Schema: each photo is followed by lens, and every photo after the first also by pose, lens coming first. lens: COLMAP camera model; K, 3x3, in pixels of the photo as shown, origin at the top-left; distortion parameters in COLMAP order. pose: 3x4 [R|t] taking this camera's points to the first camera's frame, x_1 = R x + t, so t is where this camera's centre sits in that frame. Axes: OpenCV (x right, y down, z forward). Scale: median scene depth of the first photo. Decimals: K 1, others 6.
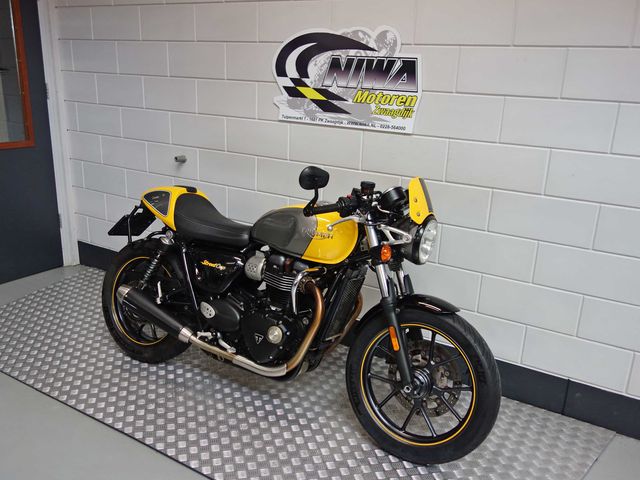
lens RADIAL K [[569.1, 0, 320.0], [0, 569.1, 240.0], [0, 0, 1]] dist [-0.000973, 0.002672]
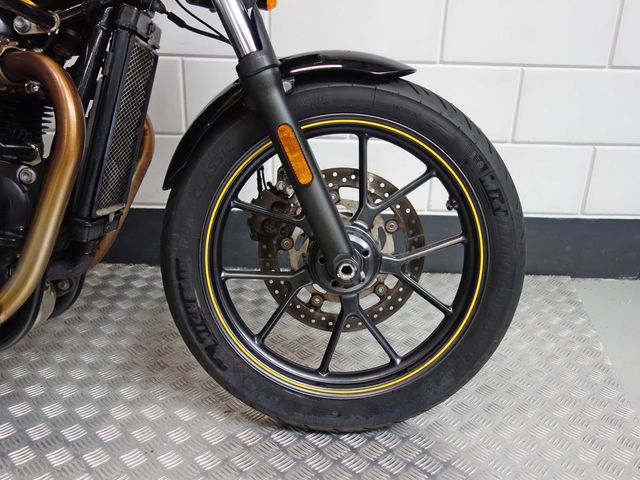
lens RADIAL K [[569.1, 0, 320.0], [0, 569.1, 240.0], [0, 0, 1]] dist [-0.000973, 0.002672]
pose [[0.851332, -0.204641, 0.483069, -0.049061], [0.157528, 0.978008, 0.136693, 0.160835], [-0.500418, -0.040274, 0.864847, 0.581509]]
